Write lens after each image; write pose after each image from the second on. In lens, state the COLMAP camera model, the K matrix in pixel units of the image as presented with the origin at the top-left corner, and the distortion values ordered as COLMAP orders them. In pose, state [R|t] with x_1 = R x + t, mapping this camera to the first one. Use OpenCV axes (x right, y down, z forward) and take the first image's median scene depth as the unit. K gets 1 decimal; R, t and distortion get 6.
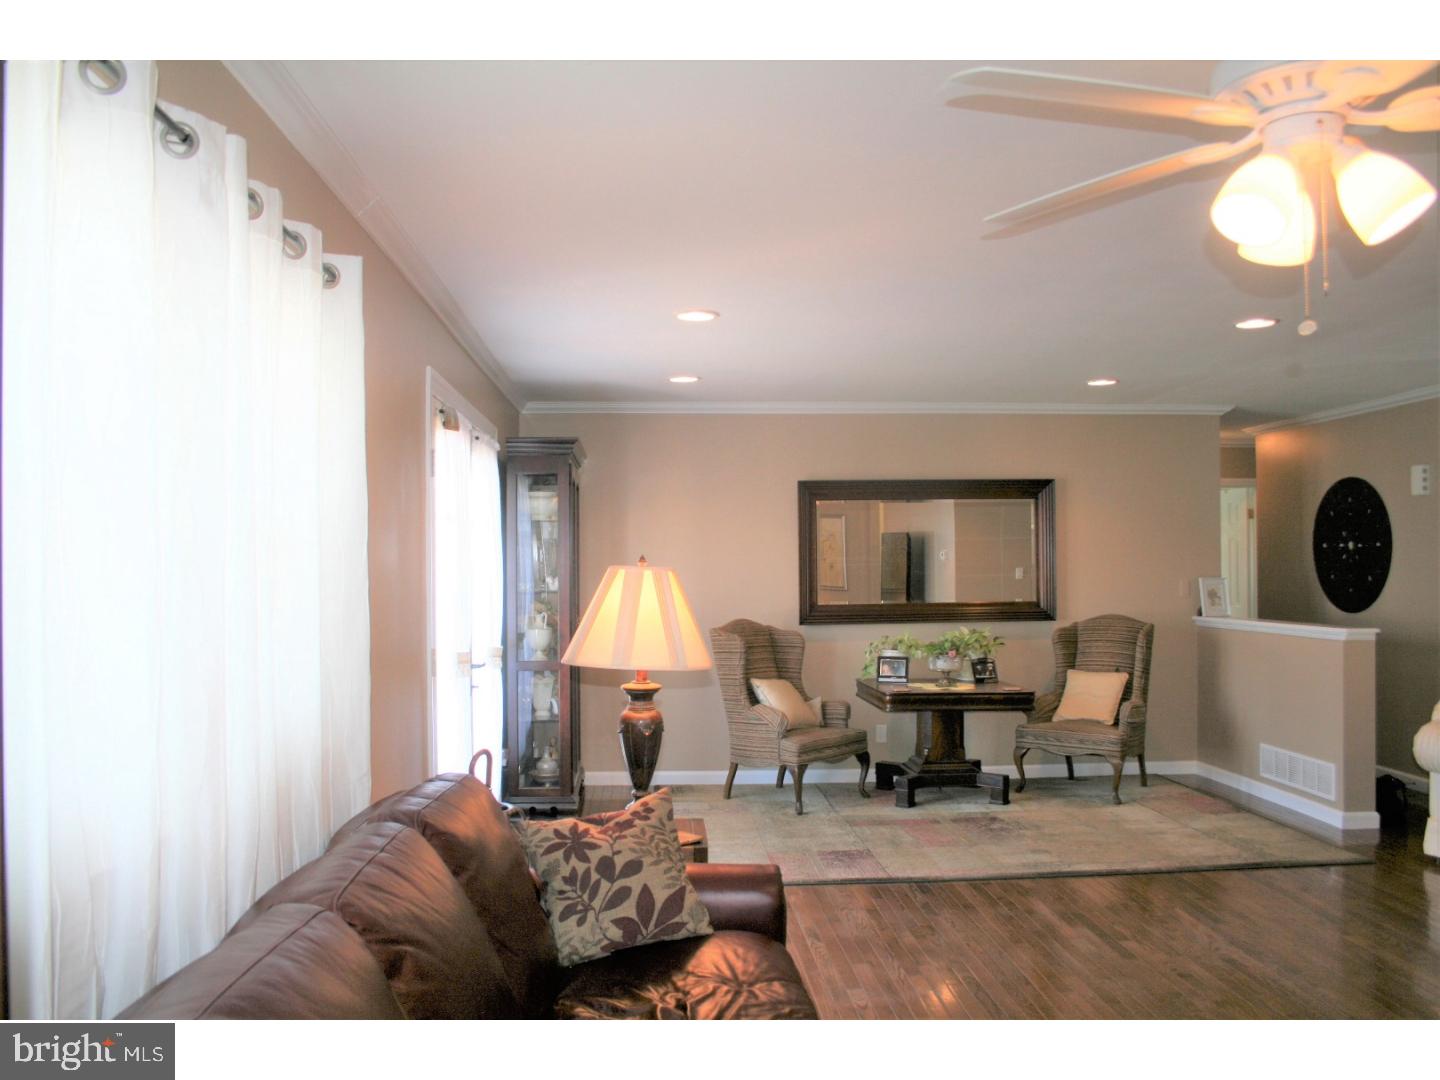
lens RADIAL K [[1191.1, 0, 720.0], [0, 1191.1, 540.0], [0, 0, 1]] dist [-0.094991, 0.007740]
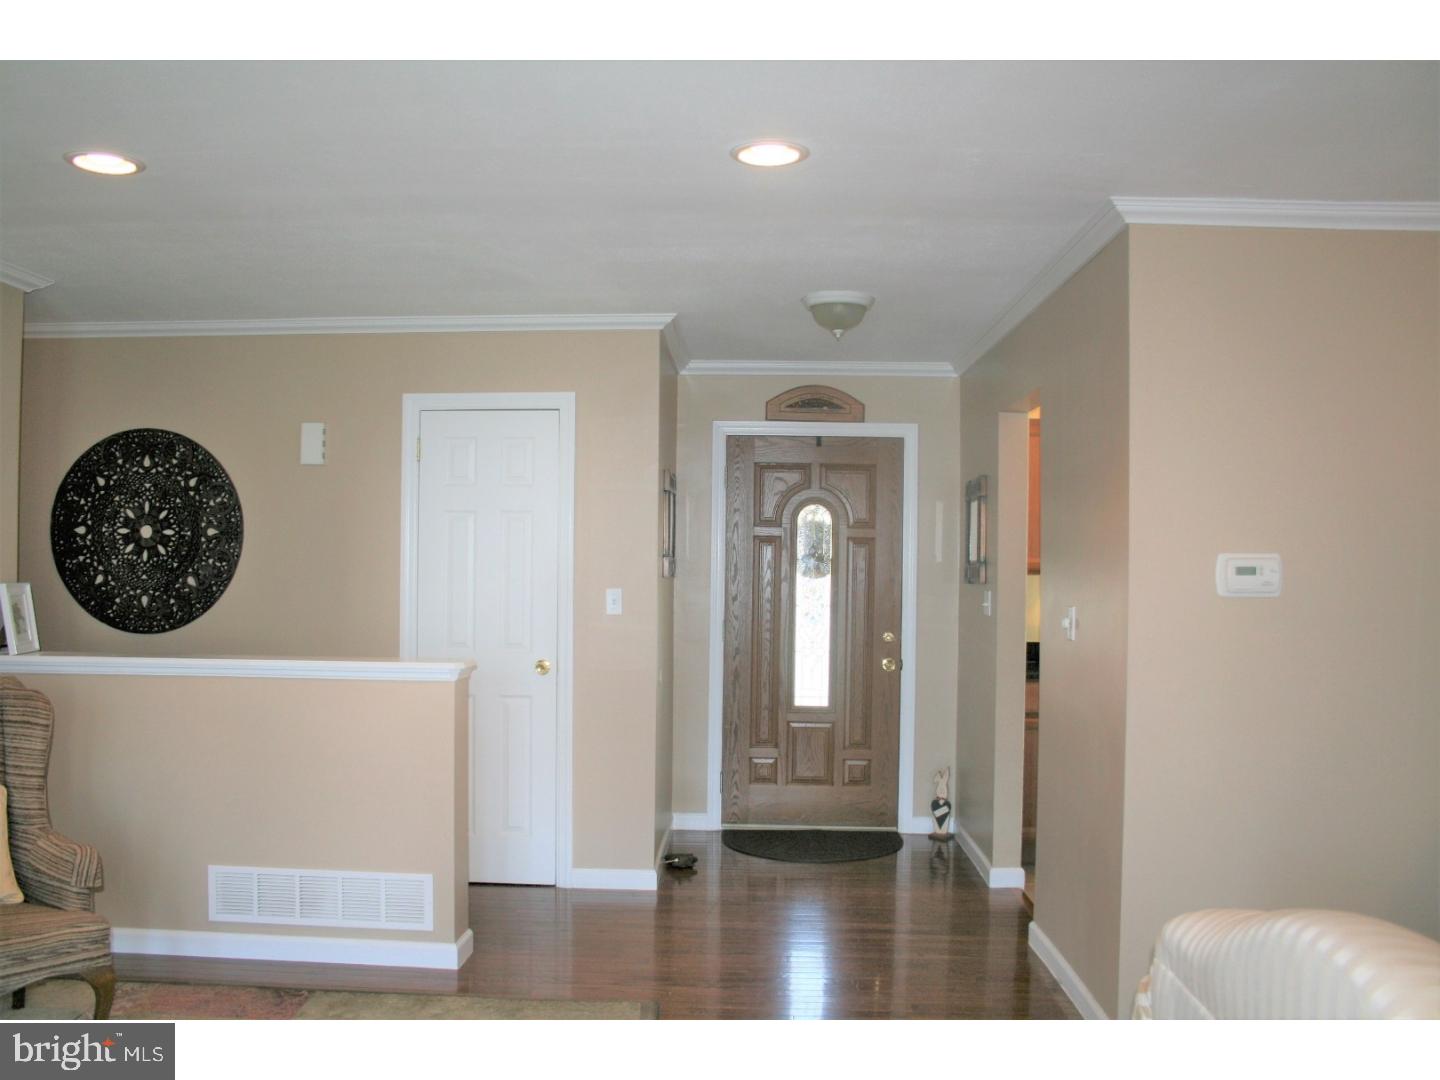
lens RADIAL K [[1191.1, 0, 720.0], [0, 1191.1, 540.0], [0, 0, 1]] dist [-0.094991, 0.007740]
pose [[0.144166, 0.014466, 0.989448, -0.080257], [-0.024044, 0.999649, -0.011112, 0.009977], [-0.989261, -0.022189, 0.144463, 0.646626]]
